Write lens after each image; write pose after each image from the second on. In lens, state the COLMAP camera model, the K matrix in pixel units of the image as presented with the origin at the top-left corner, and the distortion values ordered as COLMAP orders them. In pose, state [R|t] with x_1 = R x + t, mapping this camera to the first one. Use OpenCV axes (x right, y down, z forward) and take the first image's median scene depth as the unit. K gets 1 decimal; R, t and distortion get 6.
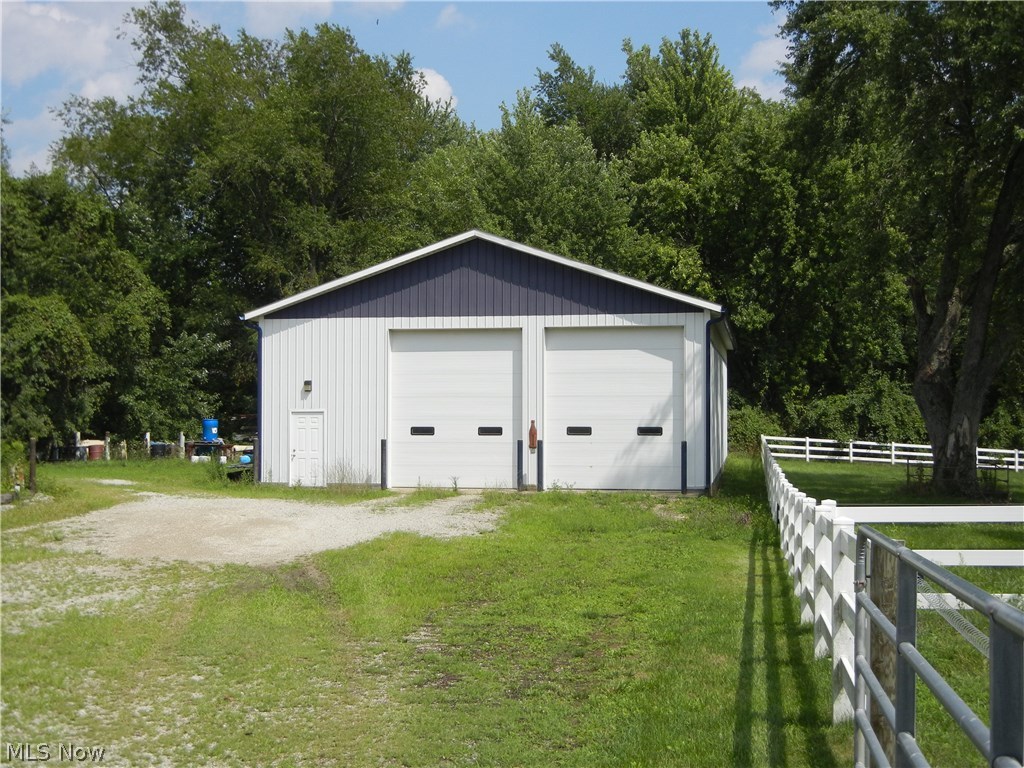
lens RADIAL K [[1322.8, 0, 512.0], [0, 1322.8, 384.0], [0, 0, 1]] dist [-0.002994, -0.002557]
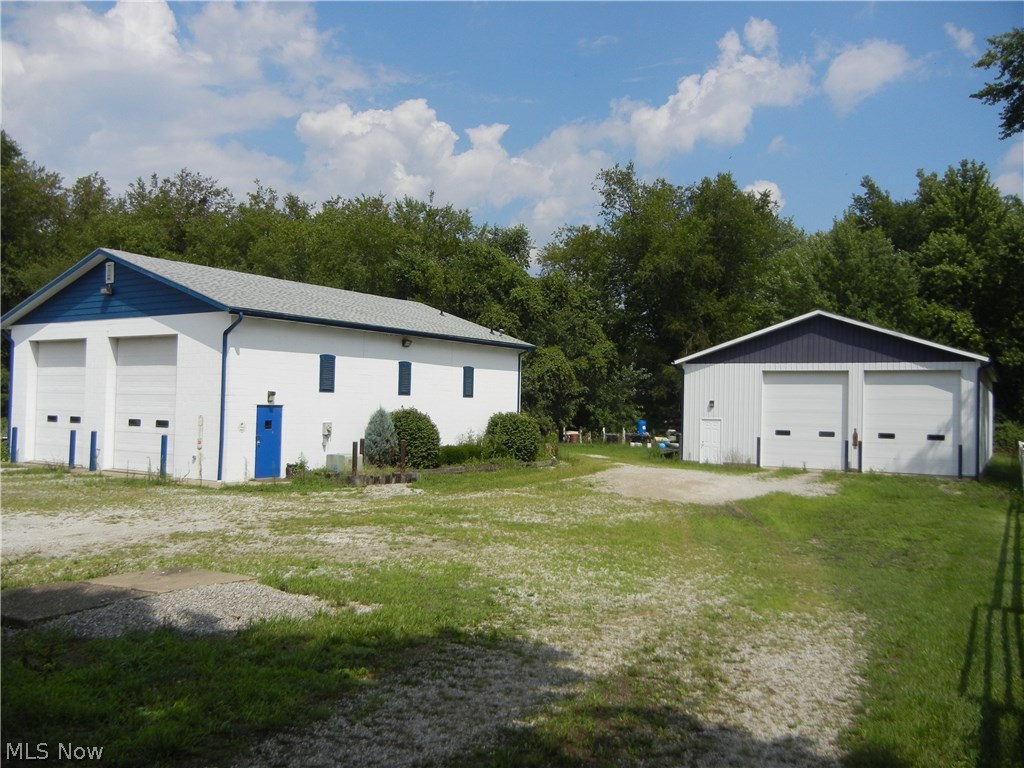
lens RADIAL K [[897.1, 0, 512.0], [0, 897.1, 384.0], [0, 0, 1]] dist [-0.005887, 0.058556]
pose [[0.946038, 0.014174, -0.323747, -0.026099], [-0.017926, 0.999802, -0.008610, -0.009395], [0.323561, 0.013948, 0.946105, -0.161980]]
